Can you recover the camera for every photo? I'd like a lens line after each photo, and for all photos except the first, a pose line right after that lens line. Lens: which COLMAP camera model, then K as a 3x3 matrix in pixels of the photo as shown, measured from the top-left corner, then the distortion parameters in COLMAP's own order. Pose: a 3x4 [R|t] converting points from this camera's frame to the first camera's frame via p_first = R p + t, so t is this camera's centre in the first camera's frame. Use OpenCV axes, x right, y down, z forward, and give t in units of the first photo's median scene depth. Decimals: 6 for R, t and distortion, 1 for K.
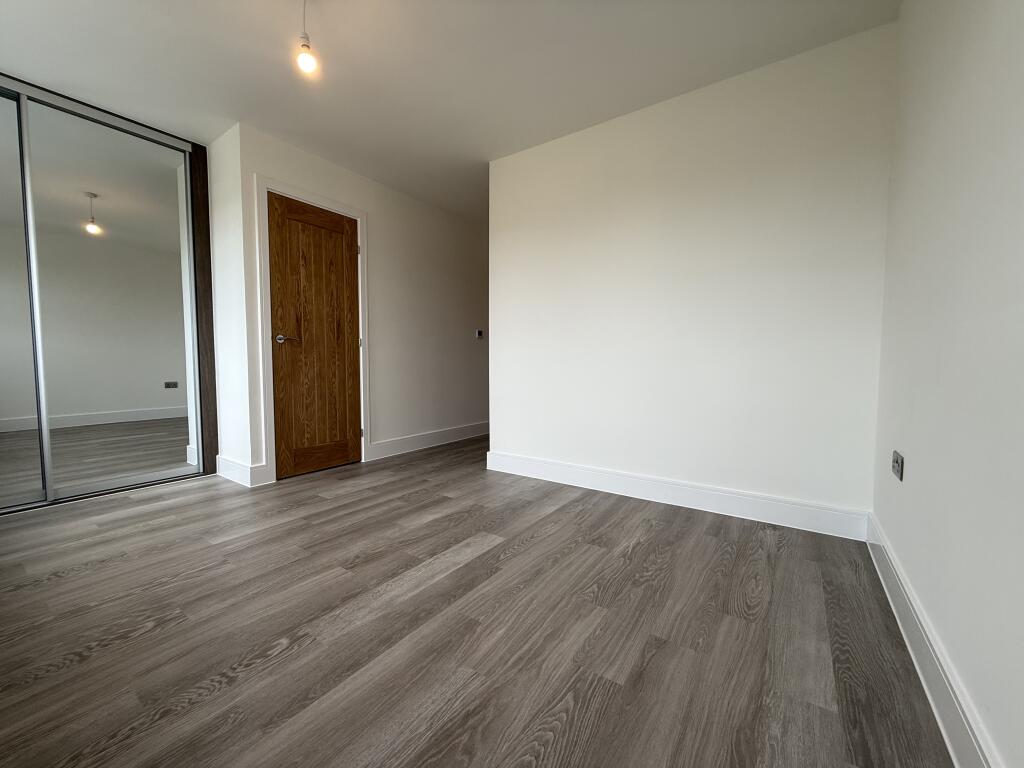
lens RADIAL K [[406.1, 0, 511.8], [0, 406.1, 385.3], [0, 0, 1]] dist [-0.001236, -0.000197]
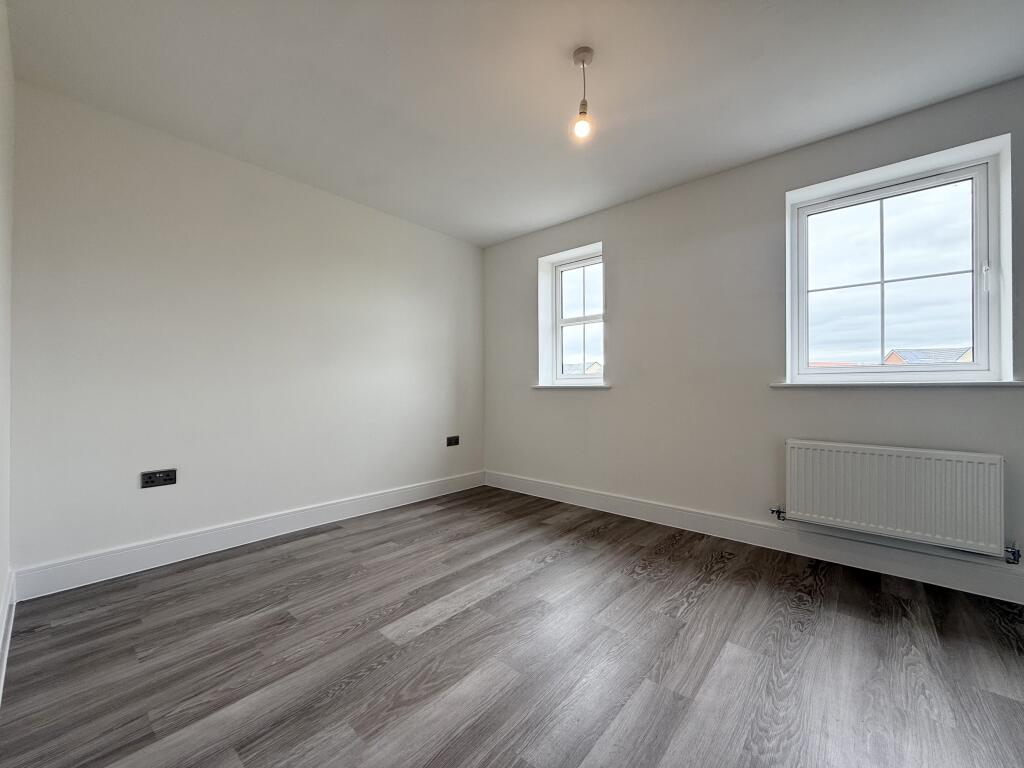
lens RADIAL K [[406.1, 0, 511.9], [0, 406.1, 385.8], [0, 0, 1]] dist [-0.001236, -0.000197]
pose [[-0.994190, -0.002870, 0.107597, -0.431352], [0.002968, 0.998533, 0.054061, -0.189734], [-0.107594, 0.054067, -0.992724, 2.040193]]
